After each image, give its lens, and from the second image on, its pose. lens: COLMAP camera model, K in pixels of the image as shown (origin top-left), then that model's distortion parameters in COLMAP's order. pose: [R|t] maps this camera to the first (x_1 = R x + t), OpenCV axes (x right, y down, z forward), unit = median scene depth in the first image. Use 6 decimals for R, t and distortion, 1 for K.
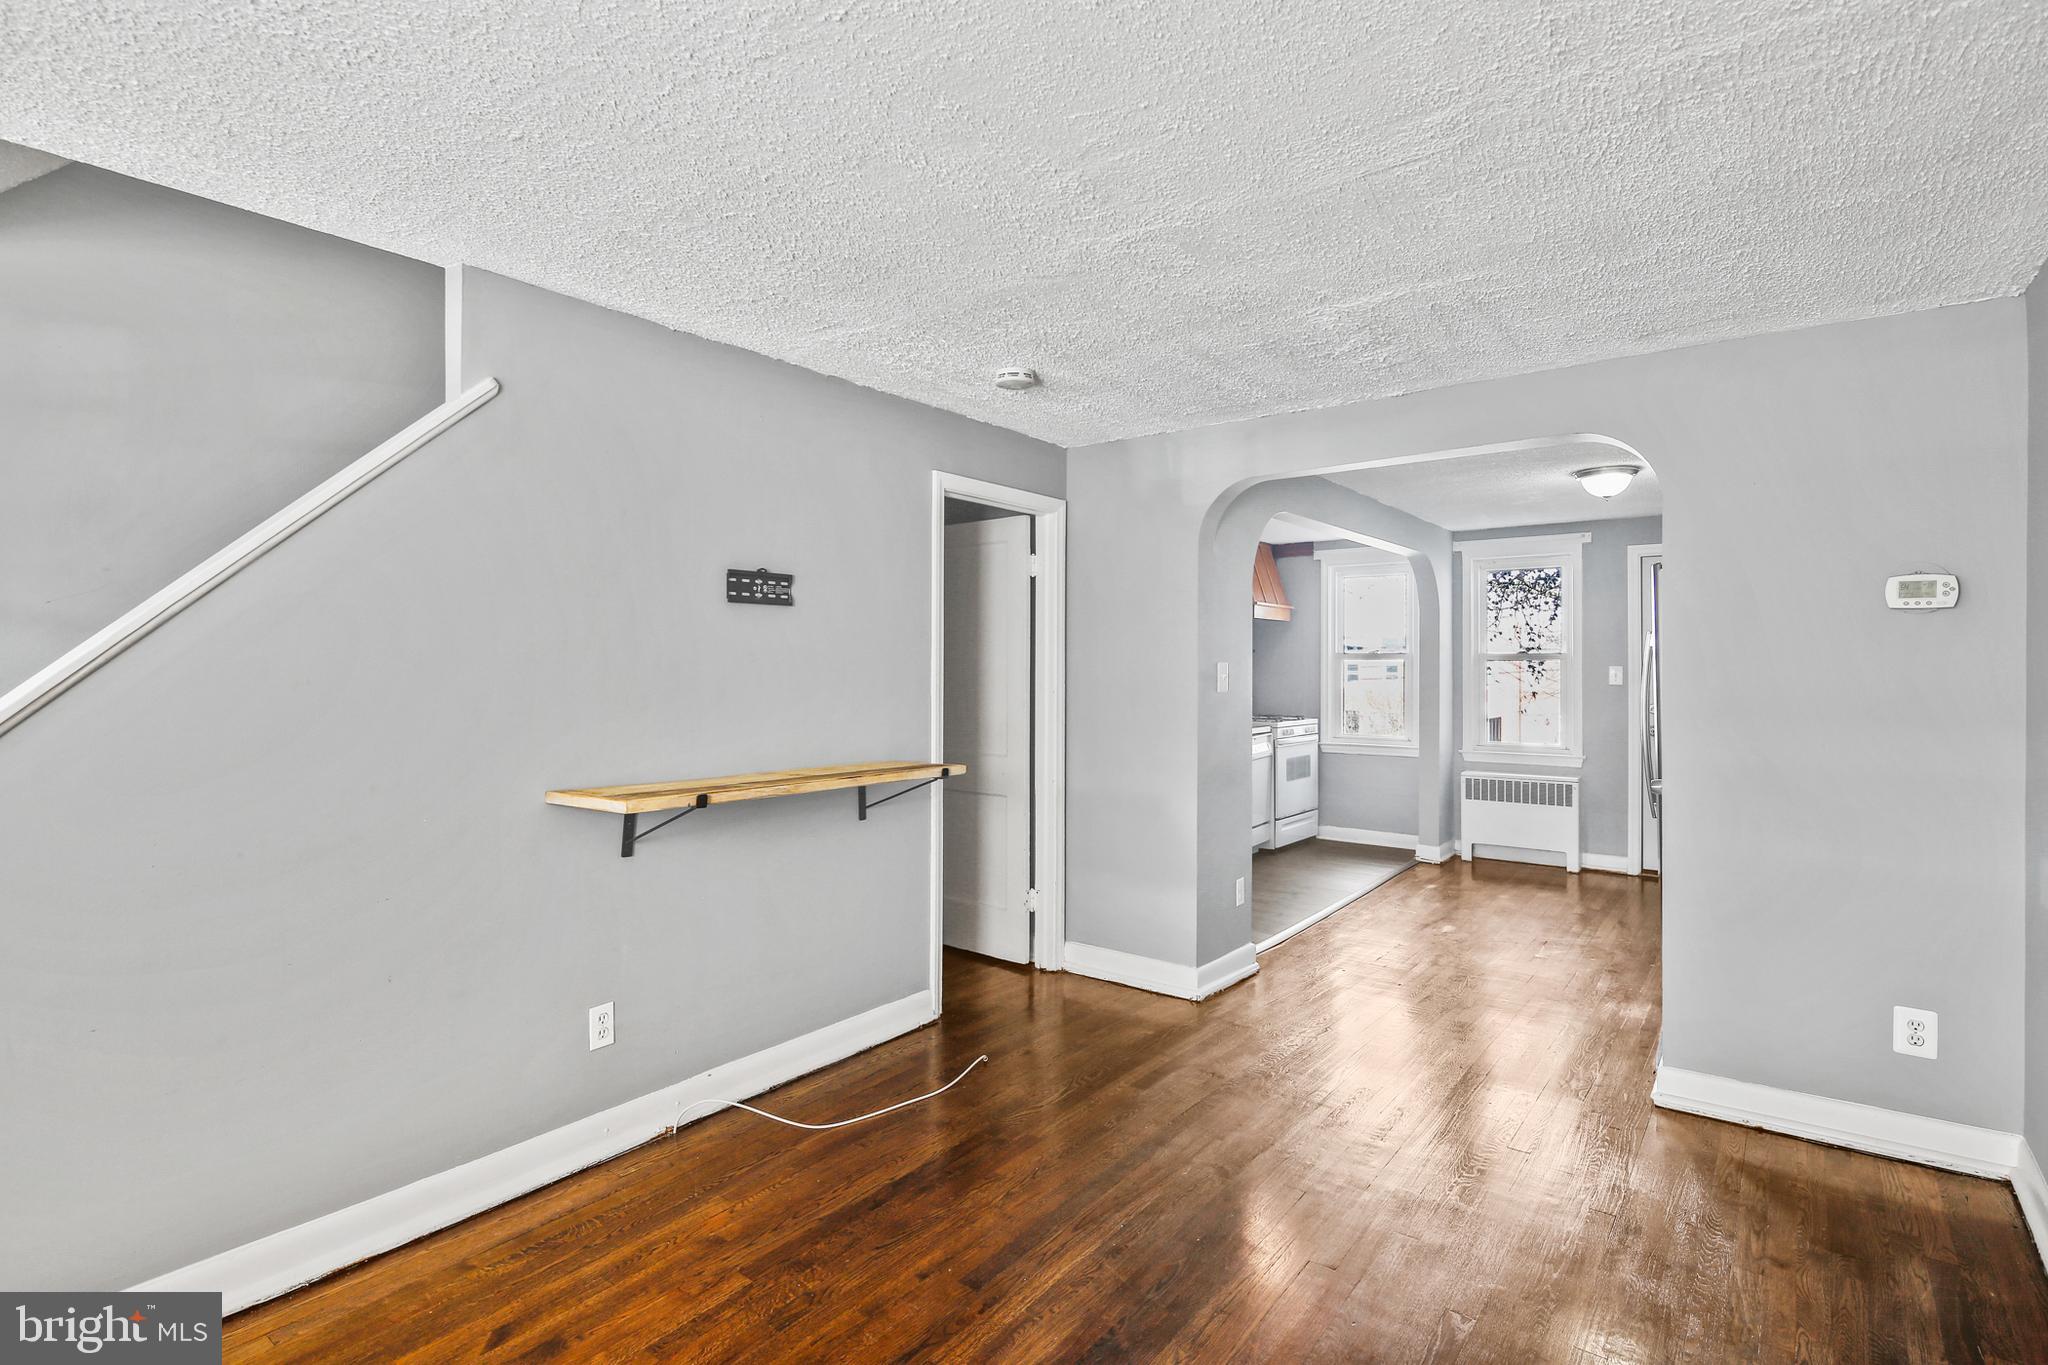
lens RADIAL K [[998.5, 0, 1027.1], [0, 998.5, 670.7], [0, 0, 1]] dist [-0.000525, -0.000044]
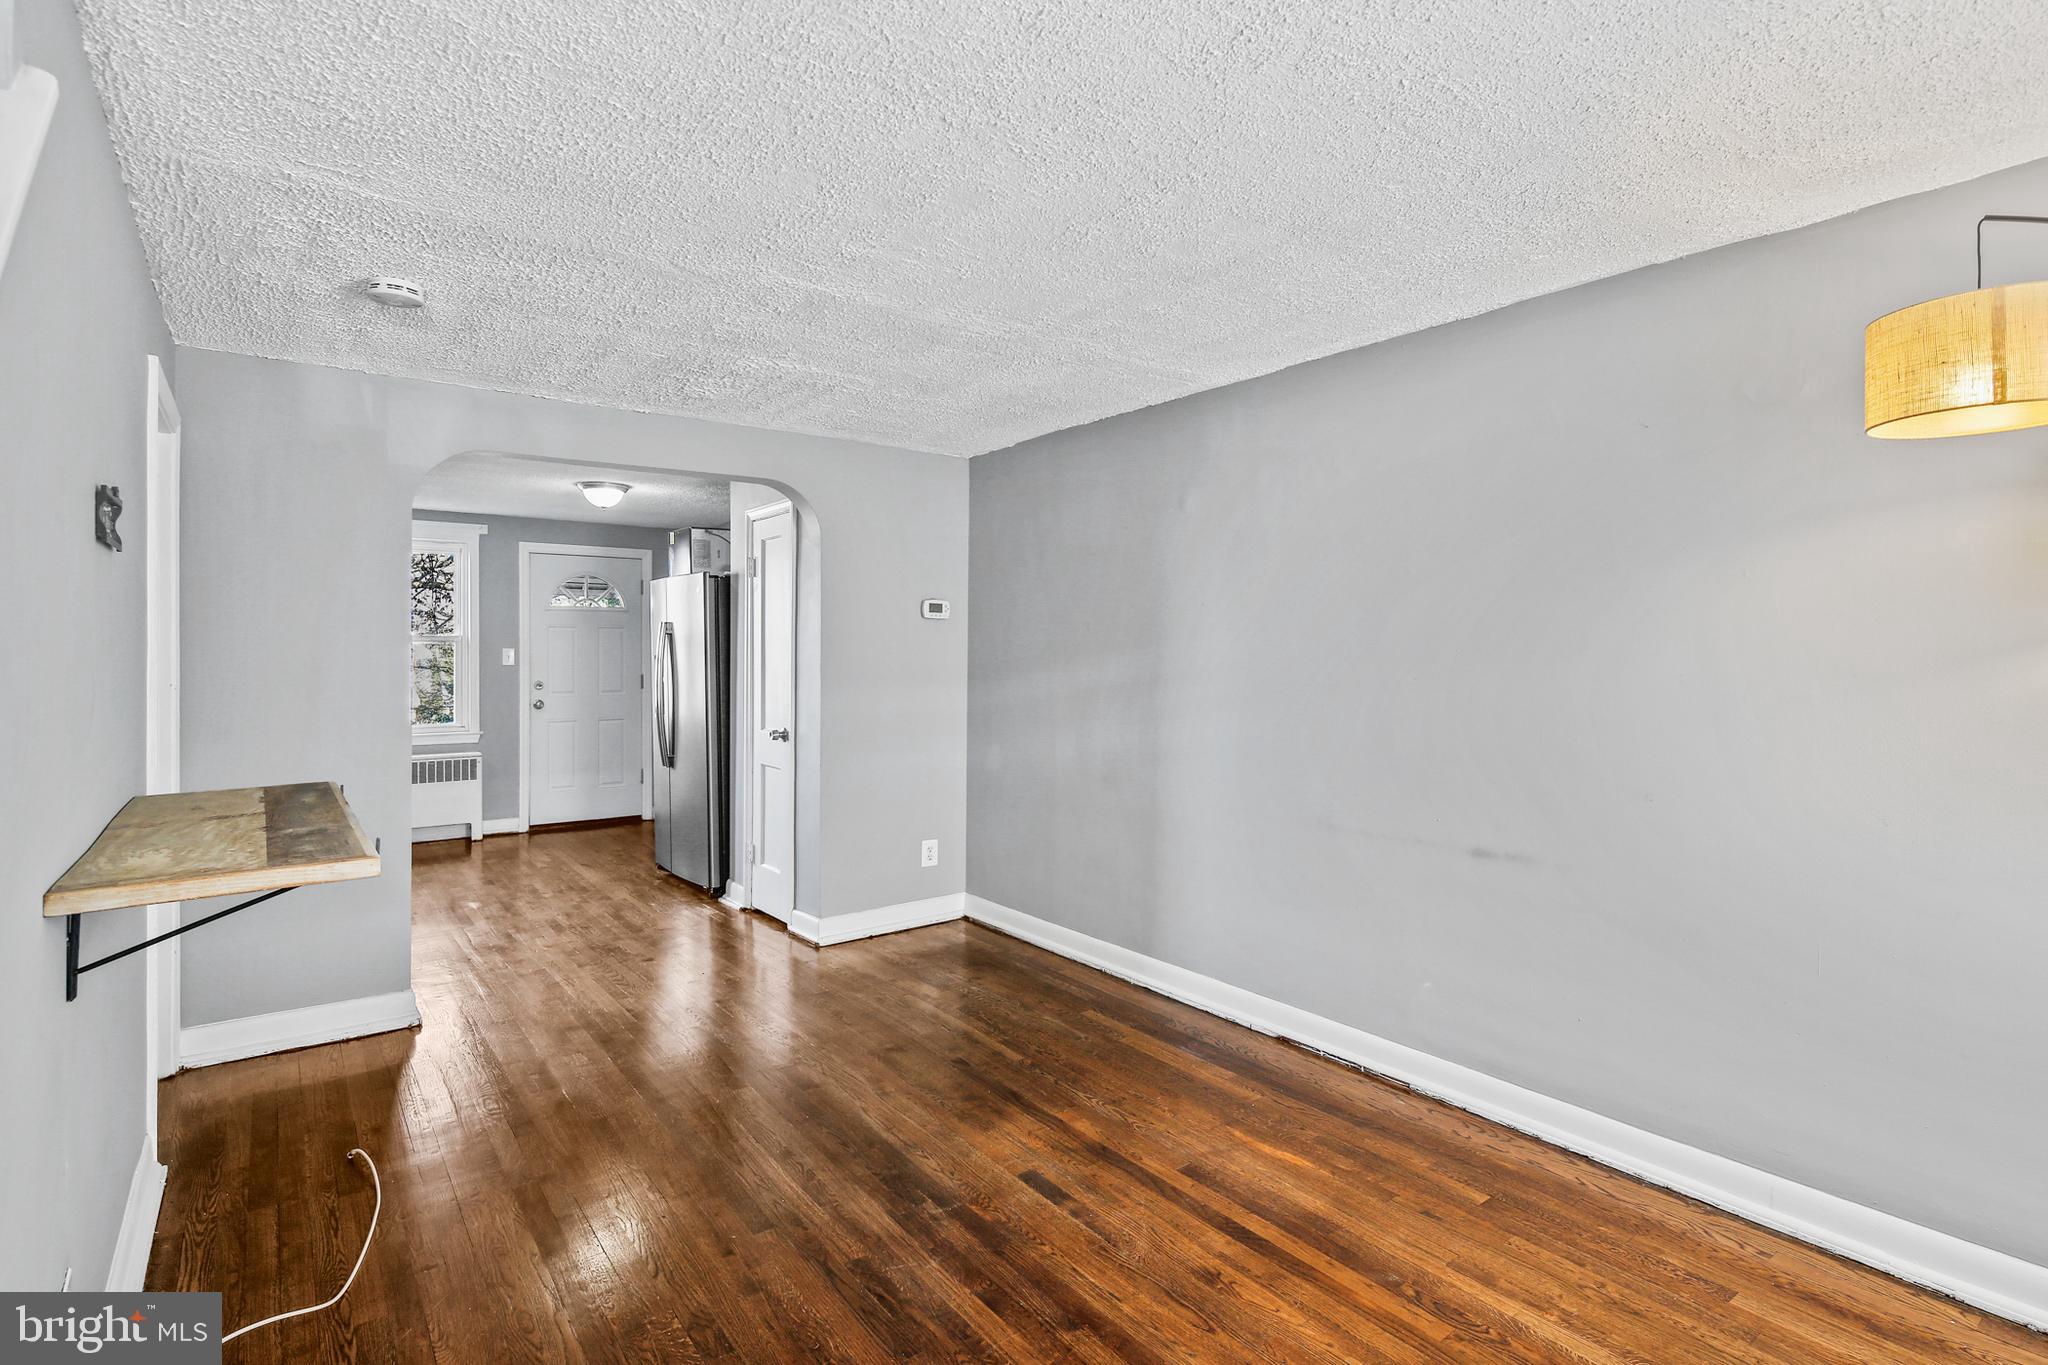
lens RADIAL K [[998.5, 0, 1027.5], [0, 998.5, 673.3], [0, 0, 1]] dist [-0.000525, -0.000044]
pose [[0.261970, -0.023411, 0.964792, -0.350839], [0.001380, 0.999714, 0.023883, -0.002791], [-0.965075, -0.004925, 0.261928, 0.156549]]
